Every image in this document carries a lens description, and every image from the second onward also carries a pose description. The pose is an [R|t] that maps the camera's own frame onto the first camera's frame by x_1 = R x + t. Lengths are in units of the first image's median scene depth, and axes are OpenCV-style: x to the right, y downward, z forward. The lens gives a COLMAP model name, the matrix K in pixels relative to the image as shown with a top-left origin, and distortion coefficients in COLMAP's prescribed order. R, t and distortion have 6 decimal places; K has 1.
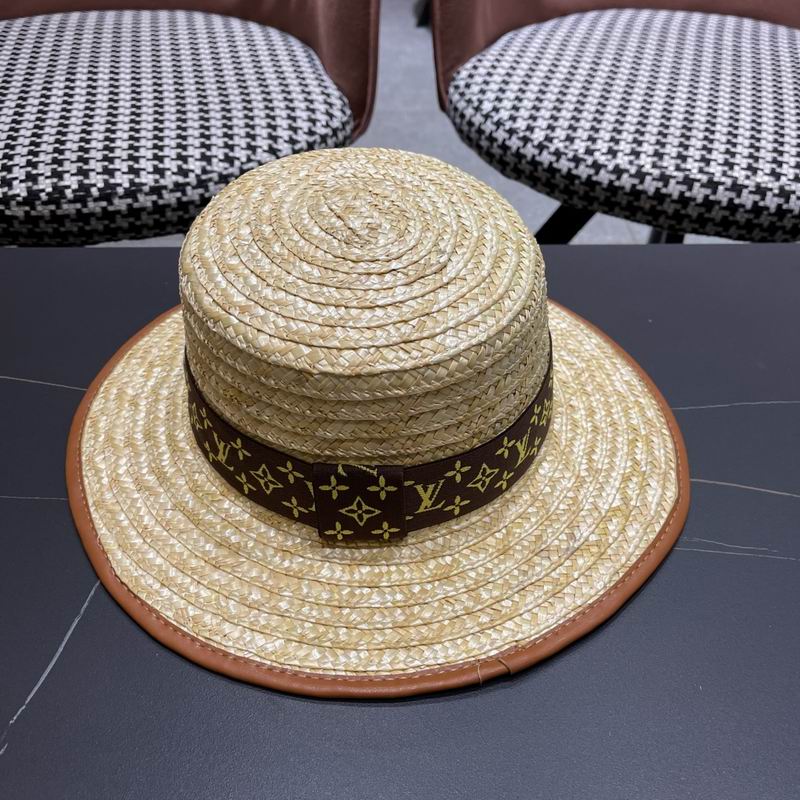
lens RADIAL K [[829.7, 0, 399.6], [0, 829.7, 394.4], [0, 0, 1]] dist [0.016561, 0.000000]
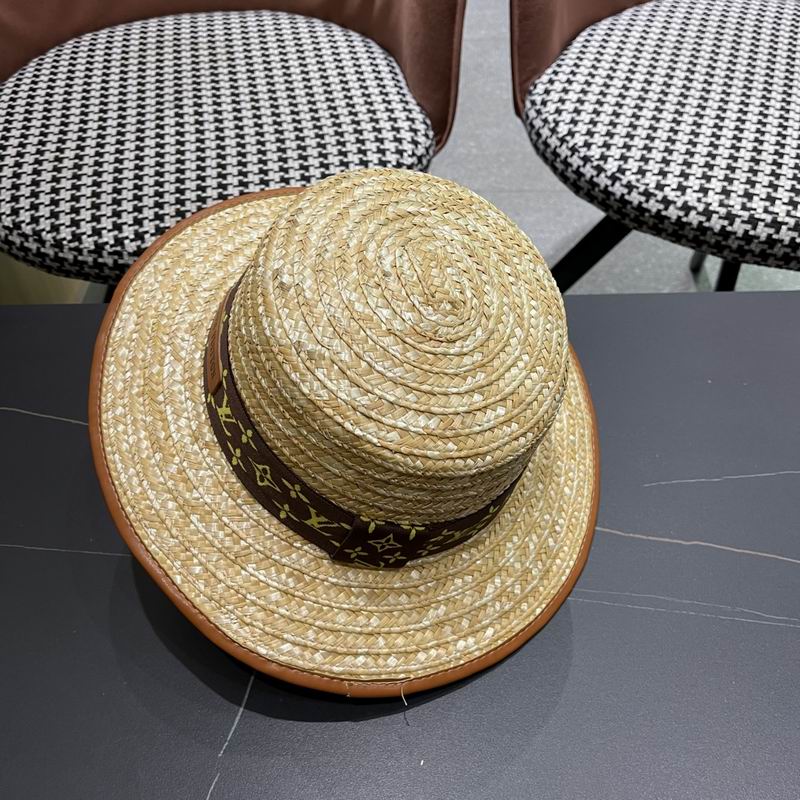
lens RADIAL K [[829.7, 0, 386.8], [0, 829.7, 383.4], [0, 0, 1]] dist [0.016561, 0.000000]
pose [[0.997068, 0.003242, -0.076457, -0.040040], [0.008138, 0.988945, 0.148056, -0.203032], [0.076092, -0.148244, 0.986019, -0.122751]]
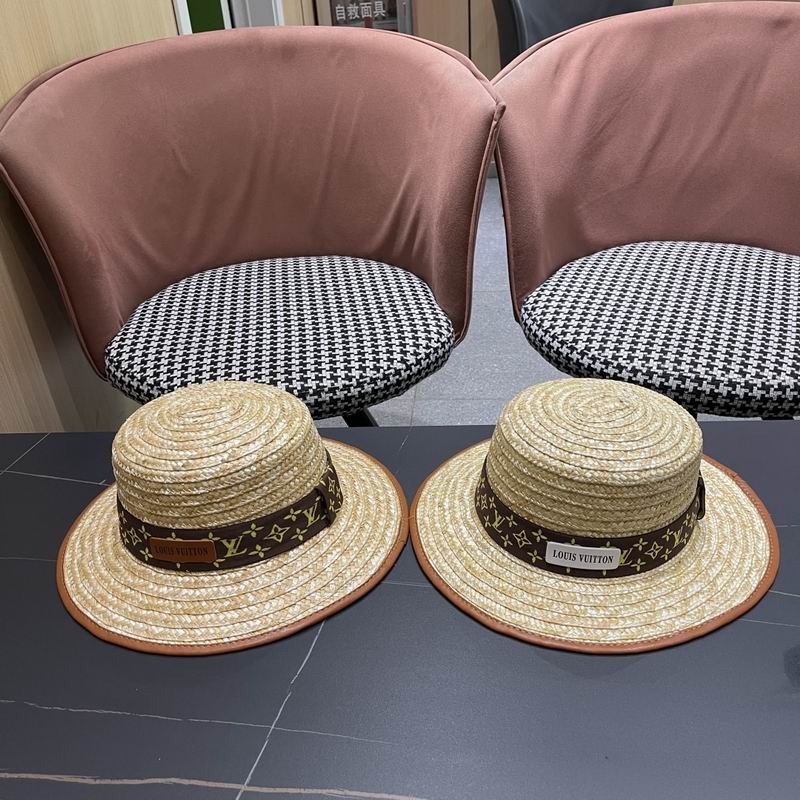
lens RADIAL K [[829.7, 0, 379.0], [0, 829.7, 404.1], [0, 0, 1]] dist [0.016561, 0.000000]
pose [[0.990445, -0.013292, -0.137267, 0.012407], [-0.007080, 0.989131, -0.146869, 0.012485], [0.137728, 0.146438, 0.979585, -0.507017]]
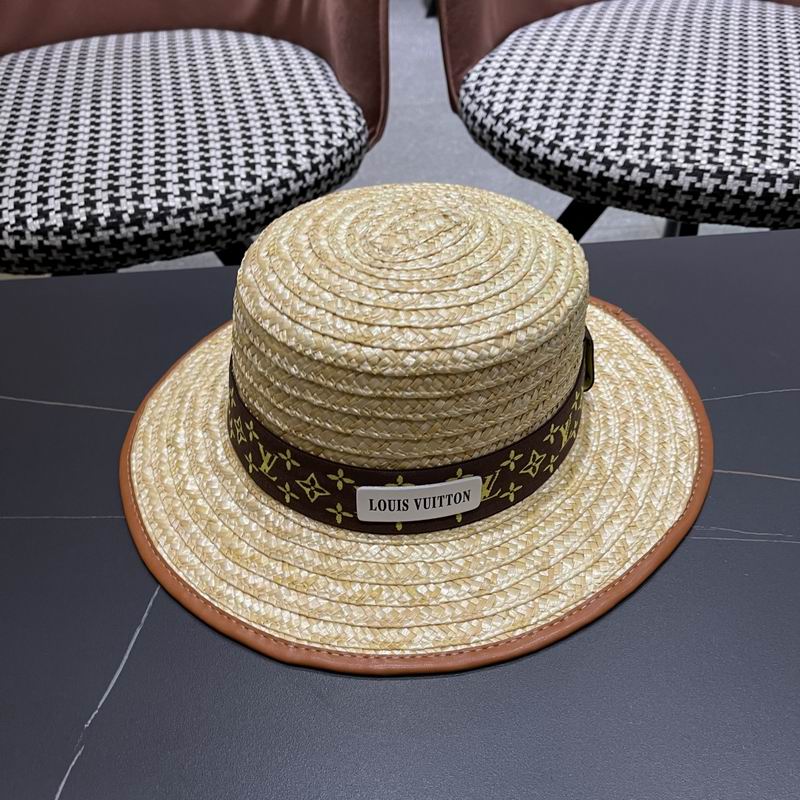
lens RADIAL K [[829.7, 0, 400.2], [0, 829.7, 393.3], [0, 0, 1]] dist [0.016561, 0.000000]
pose [[0.998035, -0.051171, -0.036152, 0.005015], [0.051767, 0.998535, 0.015734, -0.019570], [0.035294, -0.017575, 0.999222, -0.037222]]
